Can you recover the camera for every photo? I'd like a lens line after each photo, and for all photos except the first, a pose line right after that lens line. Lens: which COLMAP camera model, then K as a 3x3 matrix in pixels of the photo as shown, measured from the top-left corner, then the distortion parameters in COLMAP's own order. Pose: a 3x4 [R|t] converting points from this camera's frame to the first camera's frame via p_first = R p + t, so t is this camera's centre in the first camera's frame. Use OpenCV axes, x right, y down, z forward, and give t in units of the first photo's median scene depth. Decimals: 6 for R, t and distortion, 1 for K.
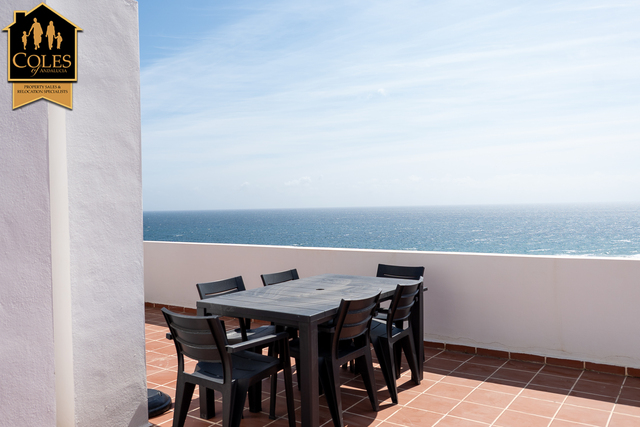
lens RADIAL K [[546.0, 0, 320.0], [0, 546.0, 213.5], [0, 0, 1]] dist [-0.003647, -0.001732]
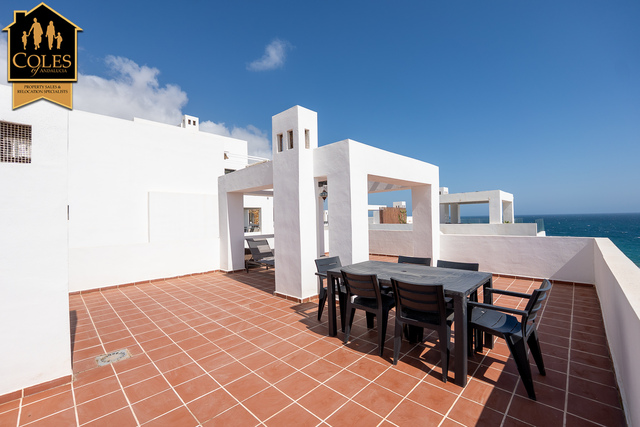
lens RADIAL K [[271.1, 0, 320.0], [0, 271.1, 213.5], [0, 0, 1]] dist [-0.002860, -0.000681]
pose [[-0.173316, 0.010047, -0.984815, 0.736742], [0.011138, 0.999904, 0.008240, -0.033257], [0.984803, -0.009541, -0.173411, 0.826419]]
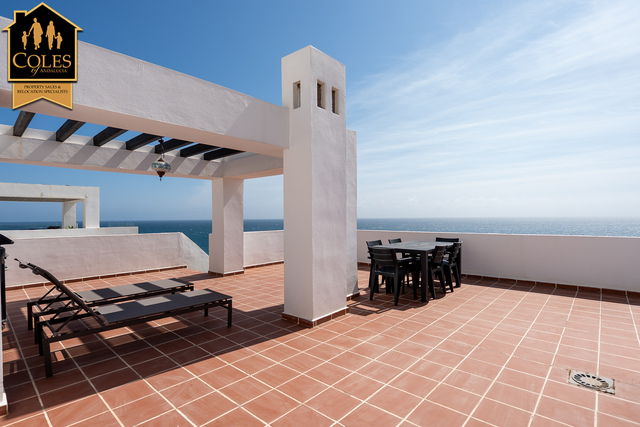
lens RADIAL K [[318.6, 0, 320.0], [0, 318.6, 213.5], [0, 0, 1]] dist [-0.007276, -0.000965]
pose [[0.991829, 0.010956, -0.127100, -0.235668], [-0.014221, 0.999591, -0.024809, 0.039372], [0.126776, 0.026413, 0.991580, -0.419510]]
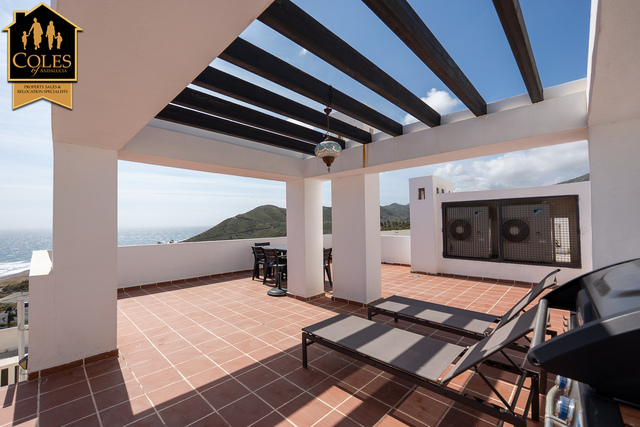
lens RADIAL K [[271.1, 0, 320.0], [0, 271.1, 213.5], [0, 0, 1]] dist [-0.002860, -0.000681]
pose [[0.159448, 0.051795, 0.985847, -1.462956], [0.024855, 0.998096, -0.056459, 0.031976], [-0.986893, 0.033505, 0.157857, 0.489421]]
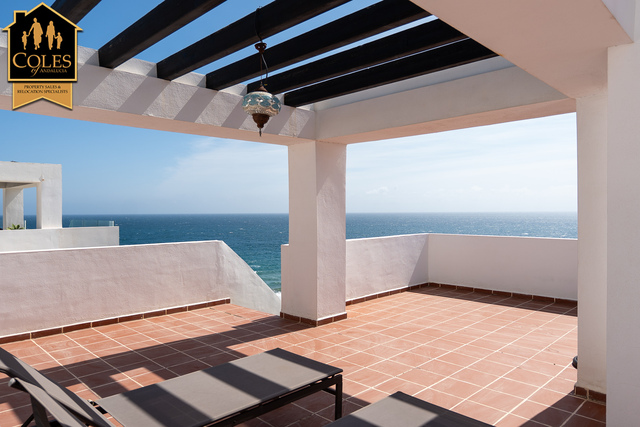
lens RADIAL K [[447.4, 0, 320.0], [0, 447.4, 213.5], [0, 0, 1]] dist [-0.003589, -0.000550]
pose [[0.984234, 0.016726, -0.176078, -0.690382], [-0.018189, 0.999812, -0.006699, 0.030362], [0.175933, 0.009796, 0.984353, -0.077981]]
